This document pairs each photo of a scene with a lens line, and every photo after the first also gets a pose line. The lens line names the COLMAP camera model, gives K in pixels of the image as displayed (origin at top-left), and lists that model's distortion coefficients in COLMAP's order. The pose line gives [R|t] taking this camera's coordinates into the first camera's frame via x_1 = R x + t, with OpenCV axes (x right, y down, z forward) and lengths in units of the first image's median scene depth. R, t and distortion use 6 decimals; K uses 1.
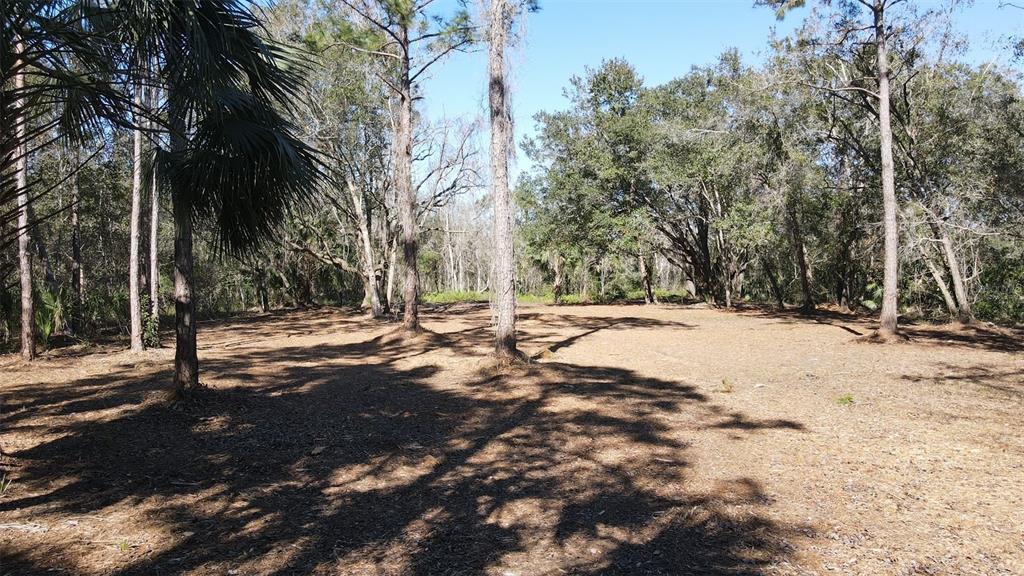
lens RADIAL K [[744.3, 0, 511.4], [0, 744.3, 287.2], [0, 0, 1]] dist [0.014286, -0.001244]
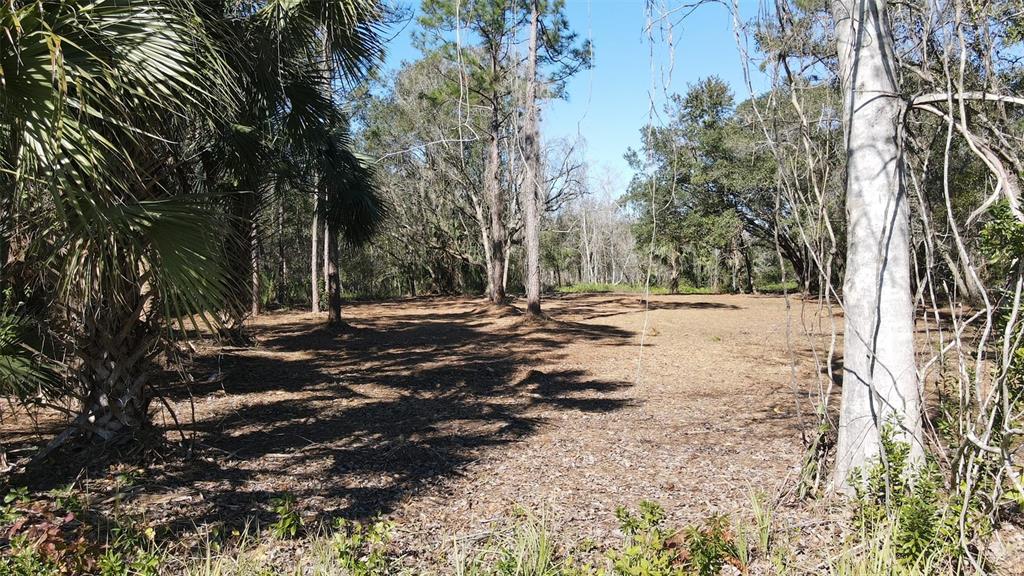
lens RADIAL K [[744.3, 0, 514.0], [0, 744.3, 286.8], [0, 0, 1]] dist [0.014286, -0.001244]
pose [[0.974837, 0.003930, -0.222882, 0.113969], [-0.002948, 0.999984, 0.004738, 0.009388], [0.222897, -0.003961, 0.974834, -0.194988]]
